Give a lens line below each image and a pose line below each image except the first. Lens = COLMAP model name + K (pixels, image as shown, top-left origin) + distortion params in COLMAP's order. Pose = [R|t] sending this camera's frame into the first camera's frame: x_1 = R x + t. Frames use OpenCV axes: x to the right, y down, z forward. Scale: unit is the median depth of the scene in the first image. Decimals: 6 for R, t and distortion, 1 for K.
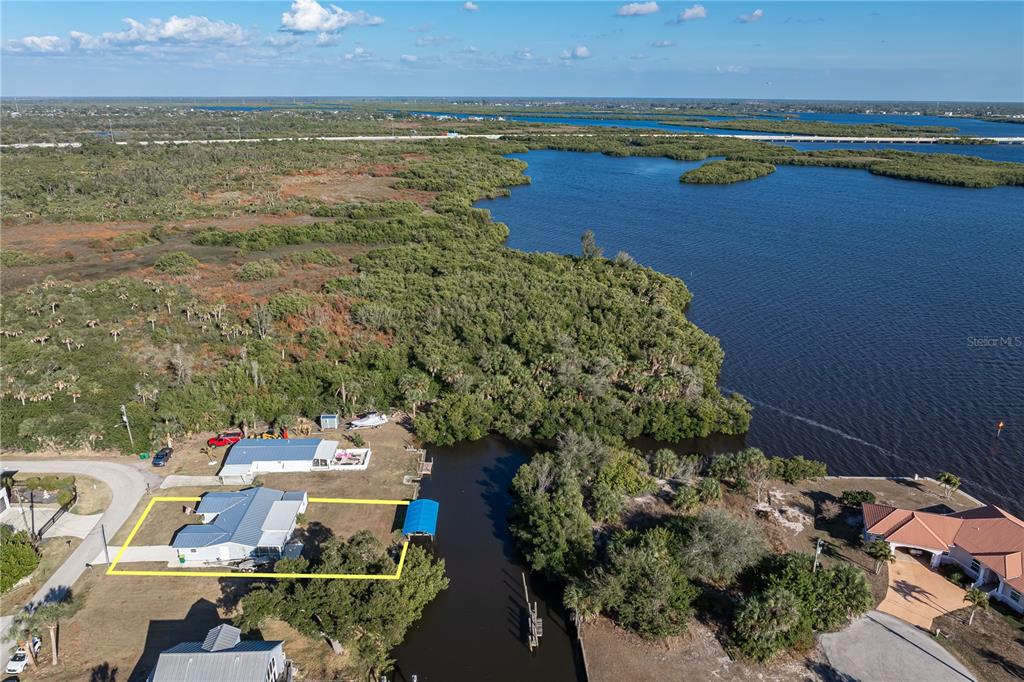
lens RADIAL K [[729.0, 0, 515.8], [0, 729.0, 312.2], [0, 0, 1]] dist [-0.022138, -0.004668]
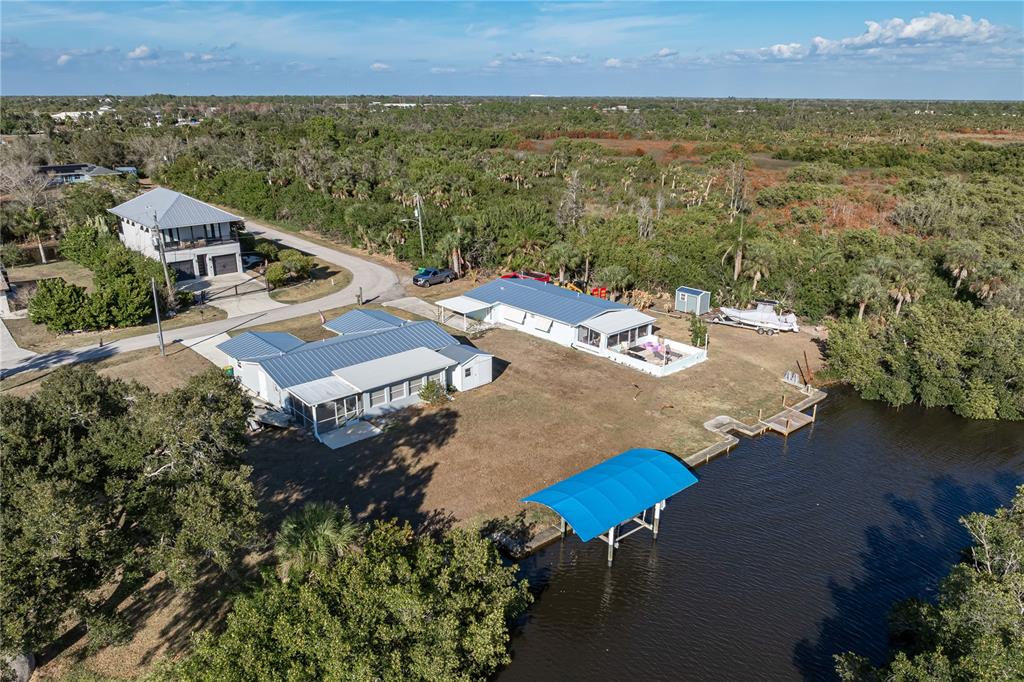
lens RADIAL K [[728.2, 0, 514.7], [0, 728.2, 342.2], [0, 0, 1]] dist [-0.015546, -0.001264]
pose [[0.631344, 0.247701, -0.734880, 0.067340], [-0.224188, 0.965453, 0.132816, 0.155840], [0.742391, 0.080899, 0.665065, 0.629622]]
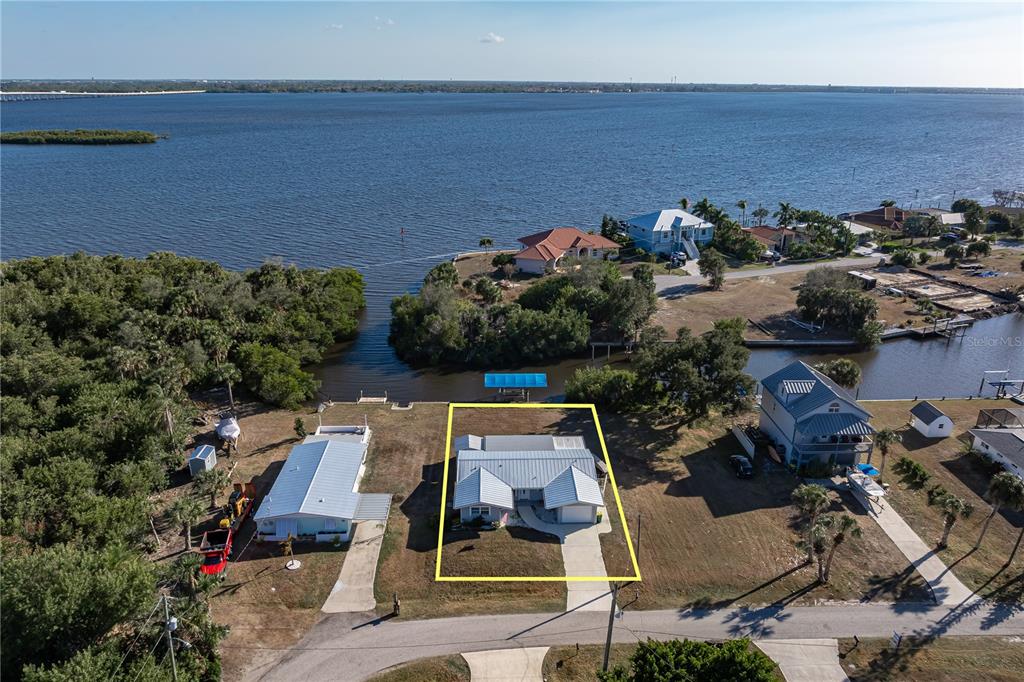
lens RADIAL K [[725.1, 0, 516.6], [0, 725.1, 338.3], [0, 0, 1]] dist [-0.026172, 0.004613]
pose [[0.004925, -0.342183, 0.939621, -0.862604], [0.279109, 0.902760, 0.327296, -0.064119], [-0.960247, 0.260645, 0.099952, 0.767599]]
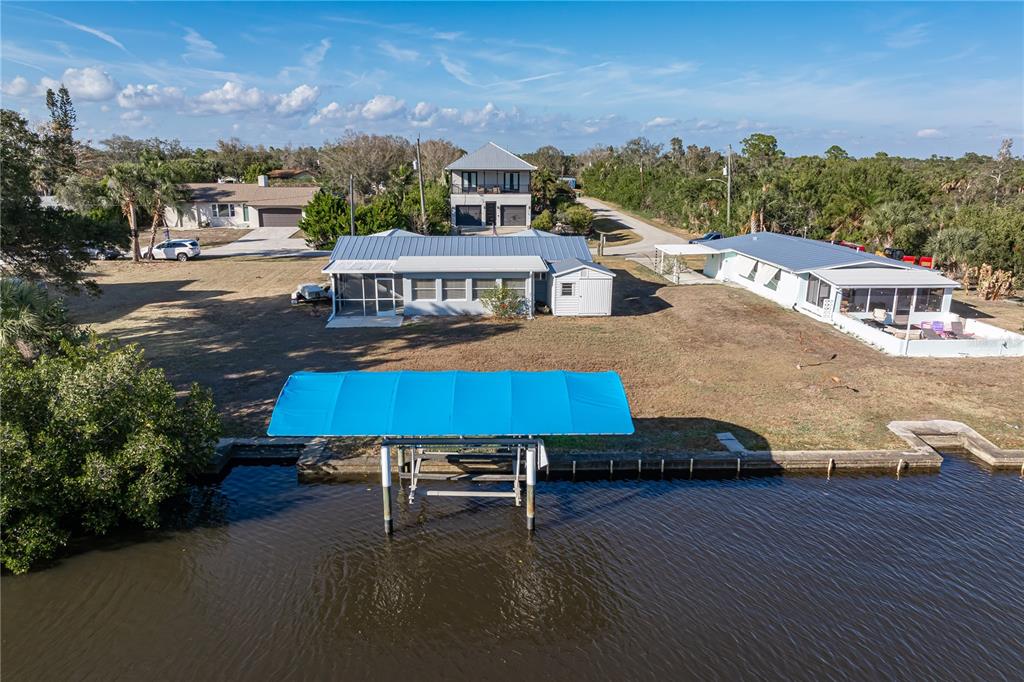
lens RADIAL K [[725.1, 0, 516.6], [0, 725.1, 338.3], [0, 0, 1]] dist [-0.026172, 0.004613]
pose [[0.006733, 0.233374, -0.972364, 0.034449], [-0.293180, 0.930115, 0.221204, 0.194835], [0.956034, 0.283588, 0.074683, 0.859199]]
